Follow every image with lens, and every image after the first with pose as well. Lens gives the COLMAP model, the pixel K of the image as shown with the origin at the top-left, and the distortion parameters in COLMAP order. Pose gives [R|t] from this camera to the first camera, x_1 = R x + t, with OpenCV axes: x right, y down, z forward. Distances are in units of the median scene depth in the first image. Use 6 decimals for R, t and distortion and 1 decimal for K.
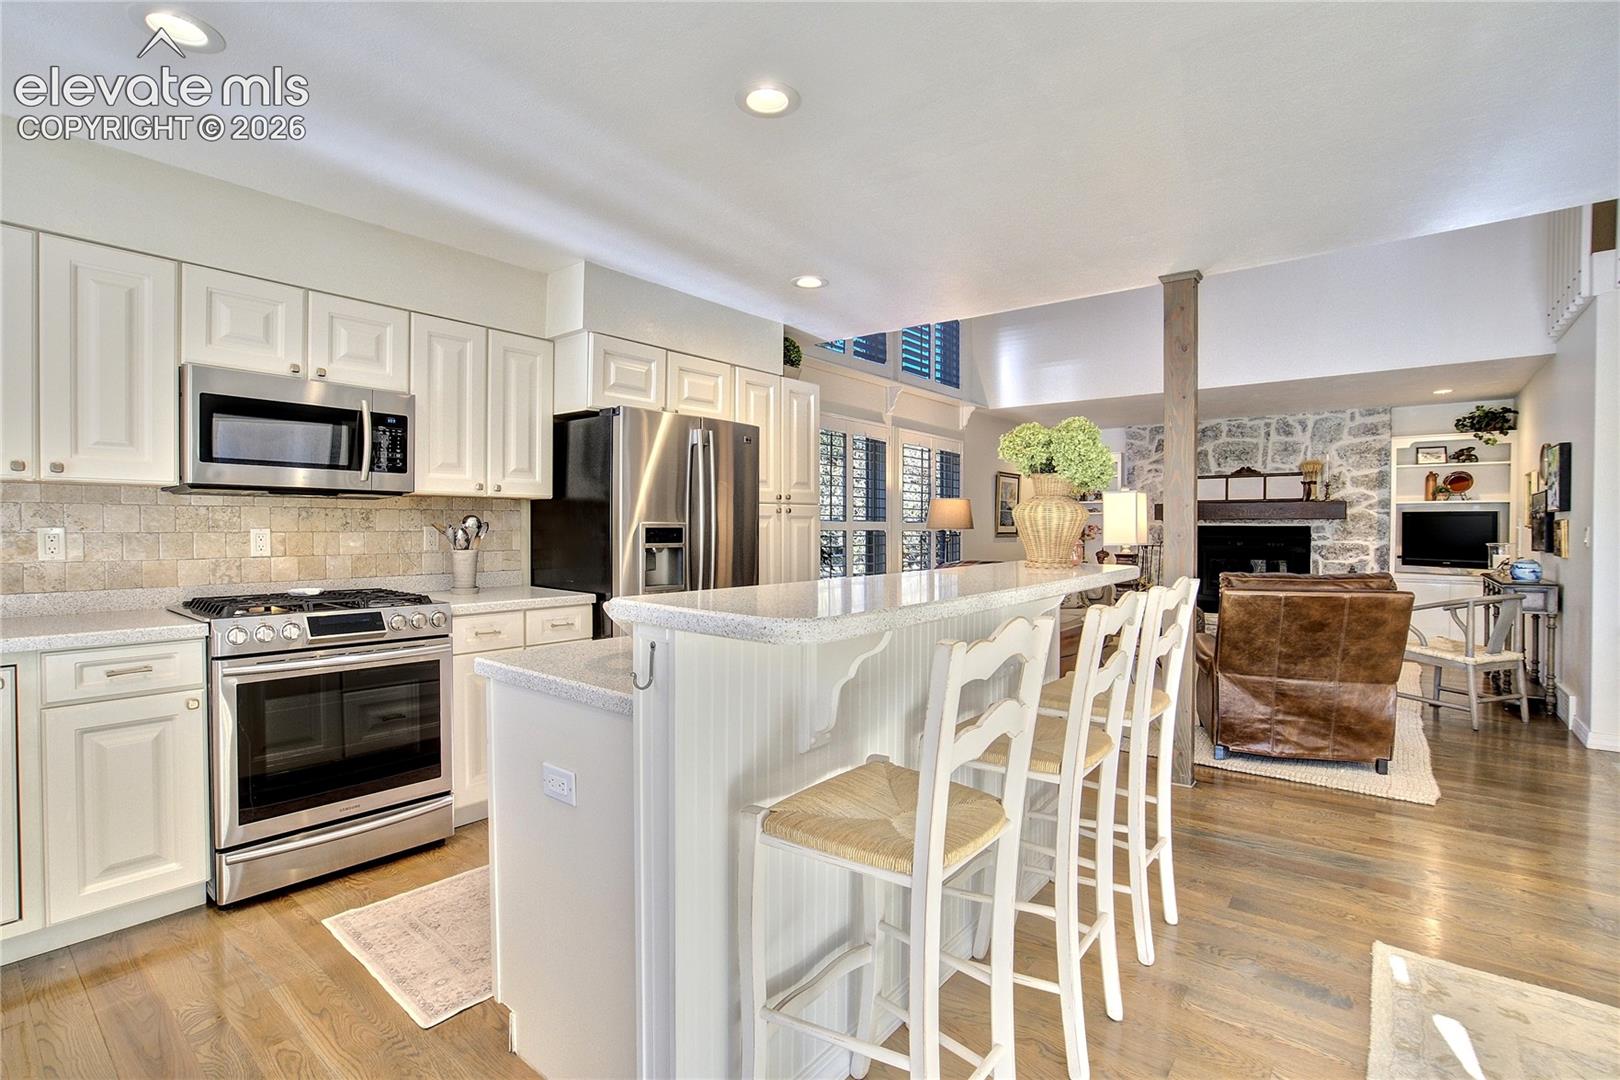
lens RADIAL K [[745.9, 0, 812.0], [0, 745.9, 539.0], [0, 0, 1]] dist [-0.038332, 0.012108]
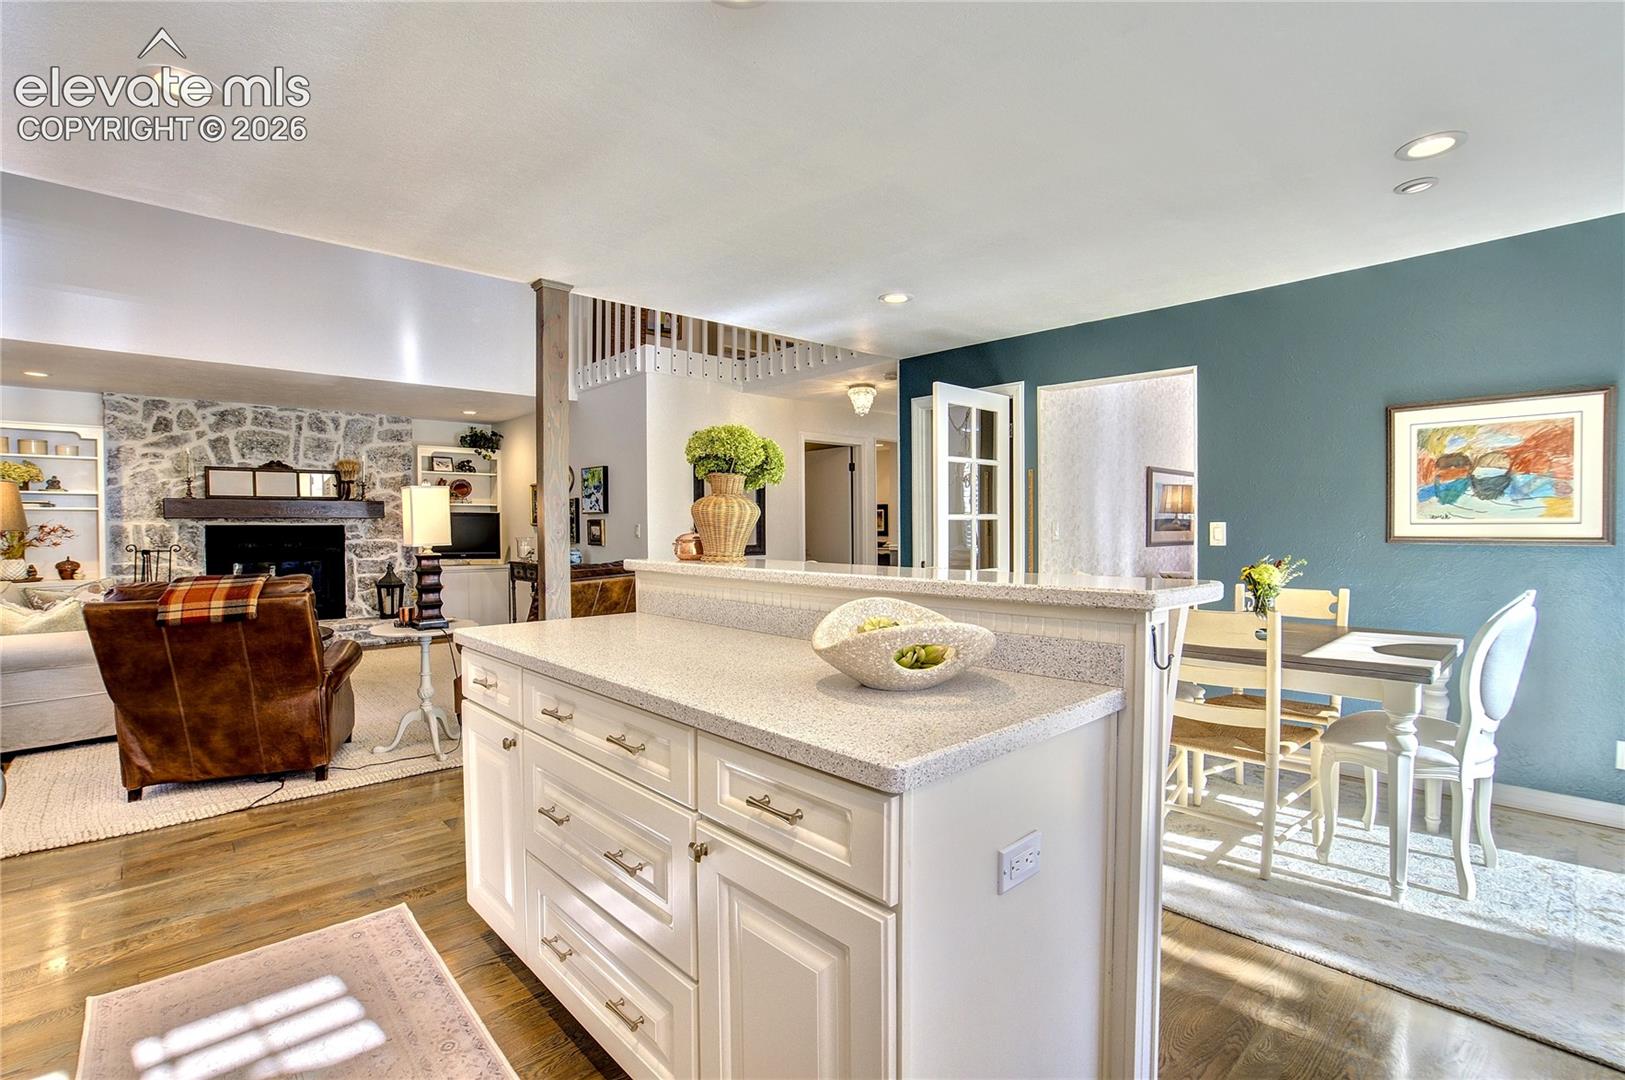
lens RADIAL K [[748.2, 0, 817.3], [0, 748.2, 535.3], [0, 0, 1]] dist [-0.038332, 0.012108]
pose [[0.144394, -0.016371, 0.989385, -0.231435], [0.022381, 0.999661, 0.013275, -0.002788], [-0.989267, 0.020226, 0.144712, 0.223469]]
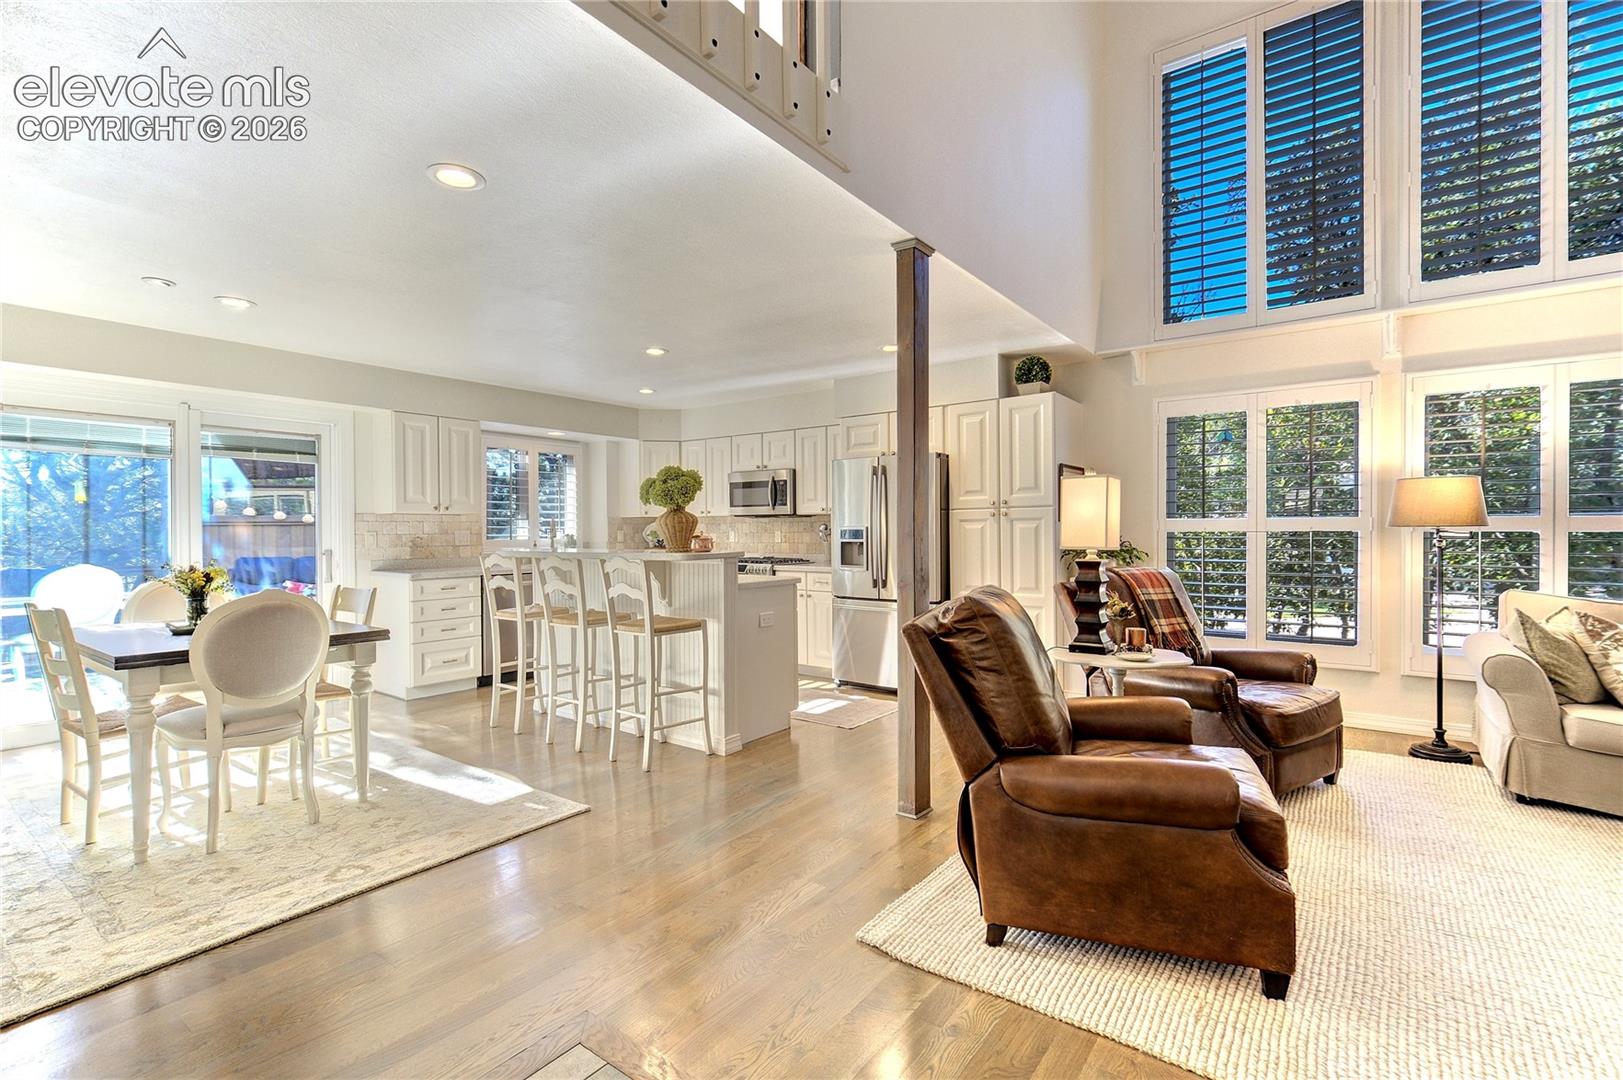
lens RADIAL K [[724.7, 0, 801.7], [0, 724.7, 536.5], [0, 0, 1]] dist [0.008006, -0.000755]
pose [[0.038676, 0.003244, -0.999247, 0.659908], [-0.010974, 0.999936, 0.002822, -0.001428], [0.999192, 0.010857, 0.038710, 0.394976]]
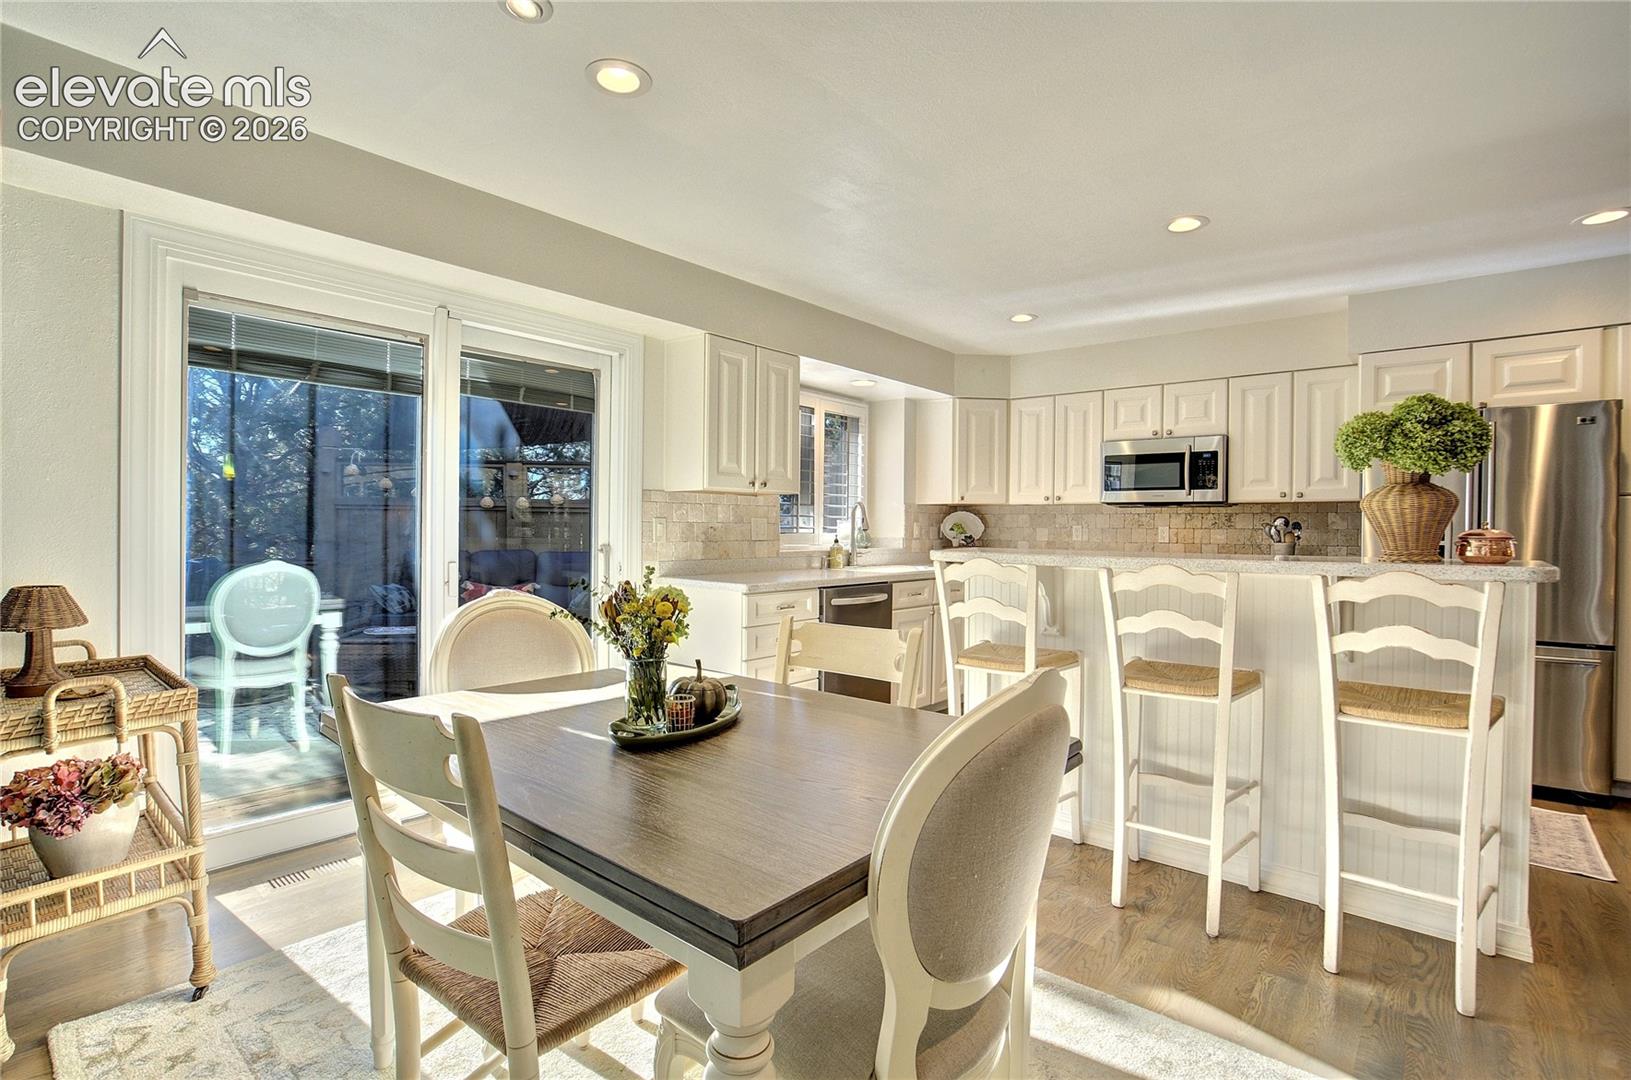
lens RADIAL K [[750.9, 0, 809.2], [0, 750.9, 542.5], [0, 0, 1]] dist [-0.038332, 0.012108]
pose [[-0.027882, 0.017442, -0.999459, 0.402098], [-0.026289, 0.999489, 0.018176, 0.005604], [0.999265, 0.026782, -0.027409, 0.089734]]
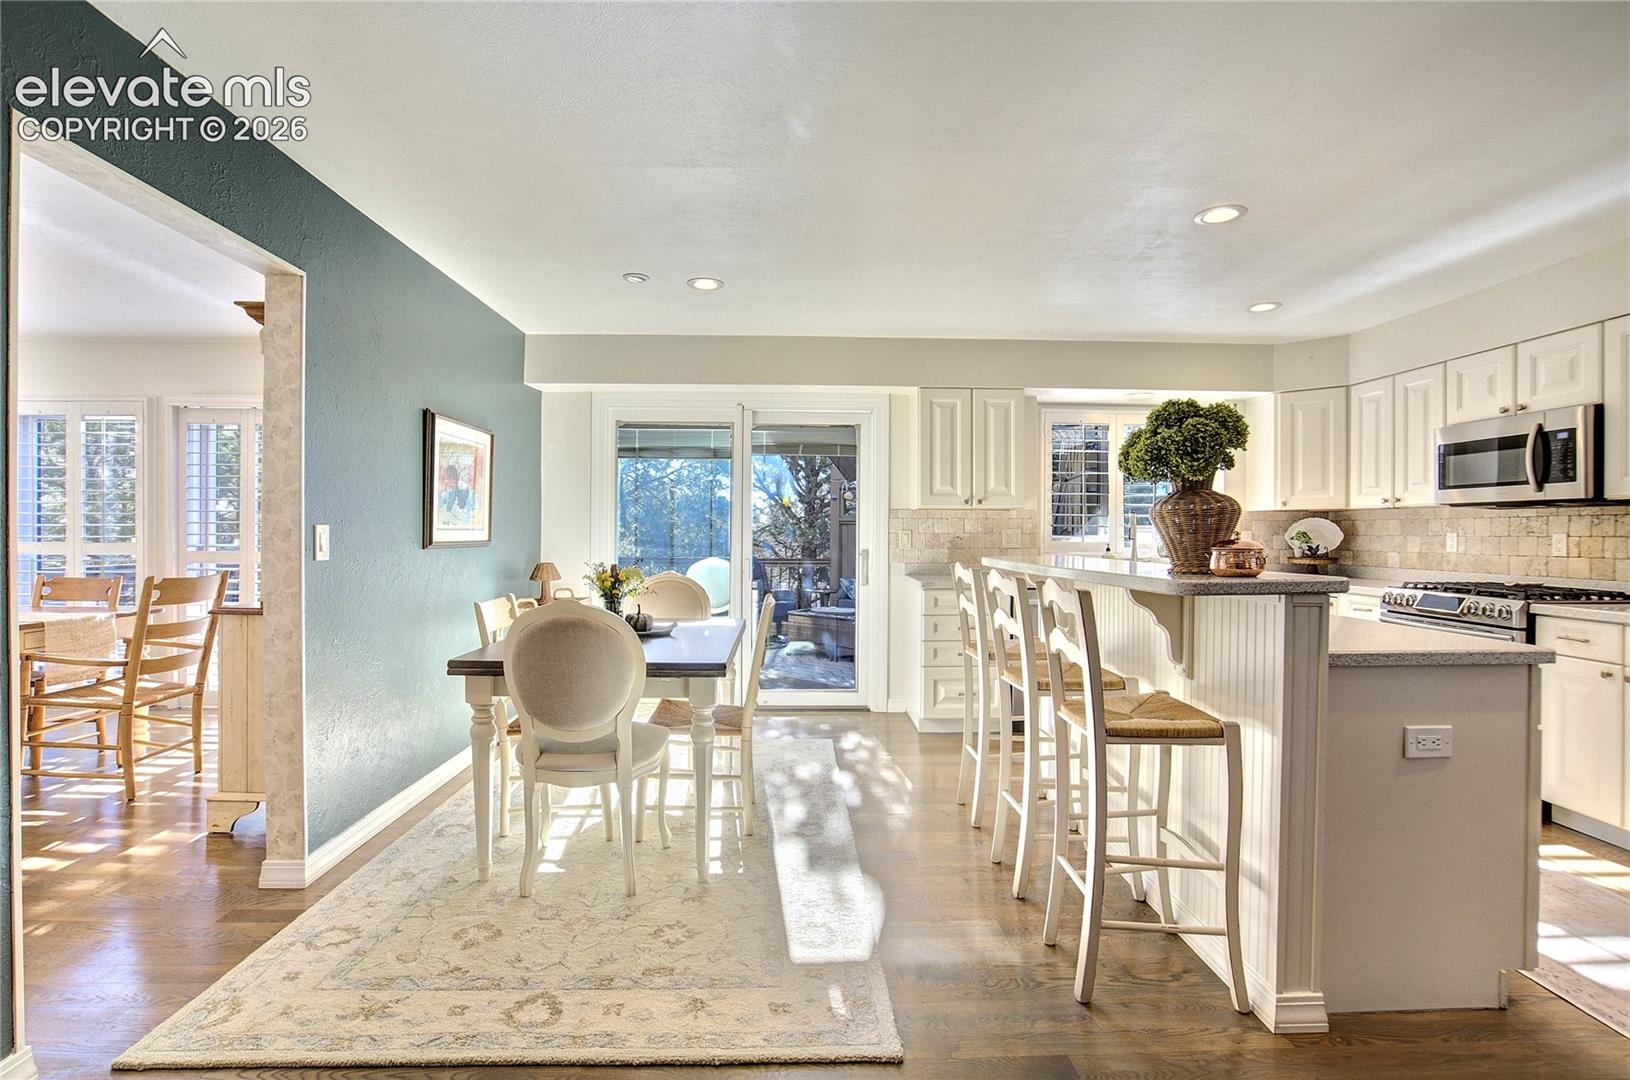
lens RADIAL K [[750.5, 0, 817.1], [0, 750.5, 535.9], [0, 0, 1]] dist [-0.038332, 0.012108]
pose [[-0.750796, -0.002793, -0.660529, 0.397746], [-0.017352, 0.999729, 0.015496, -0.003123], [0.660307, 0.023096, -0.750641, 0.439274]]
